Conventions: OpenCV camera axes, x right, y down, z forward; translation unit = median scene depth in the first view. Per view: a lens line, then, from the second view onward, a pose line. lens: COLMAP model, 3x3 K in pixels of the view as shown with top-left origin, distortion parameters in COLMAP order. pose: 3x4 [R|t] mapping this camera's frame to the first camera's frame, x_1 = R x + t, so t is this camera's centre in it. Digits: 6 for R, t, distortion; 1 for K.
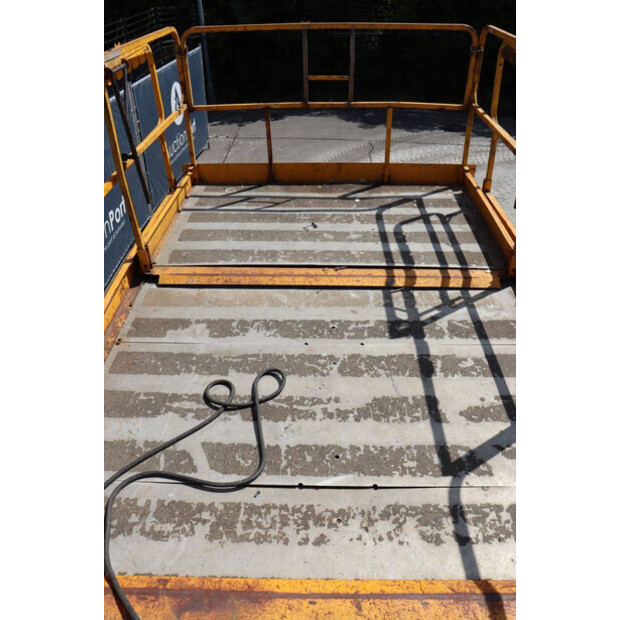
lens RADIAL K [[521.2, 0, 308.1], [0, 521.2, 301.3], [0, 0, 1]] dist [-0.134308, 0.112993]
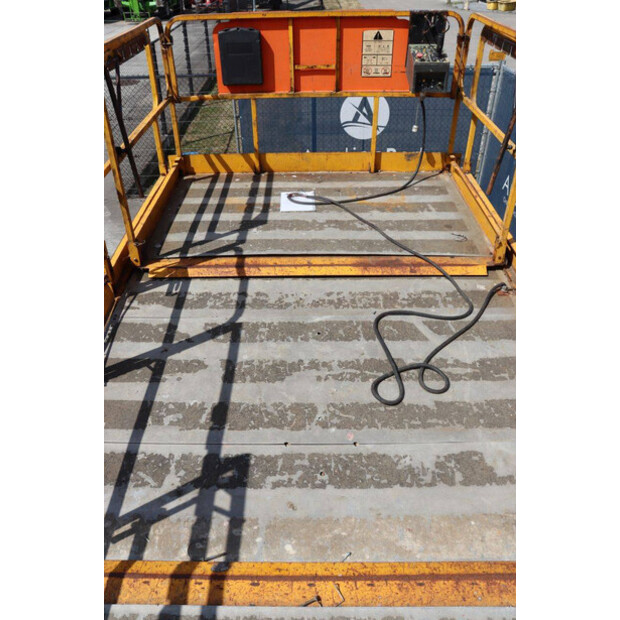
lens RADIAL K [[521.2, 0, 308.1], [0, 521.2, 301.3], [0, 0, 1]] dist [-0.134308, 0.112993]
pose [[-0.999643, 0.025929, -0.006432, 0.079685], [0.002232, 0.320986, 0.947081, -0.848562], [0.026621, 0.946729, -0.320929, 1.186877]]
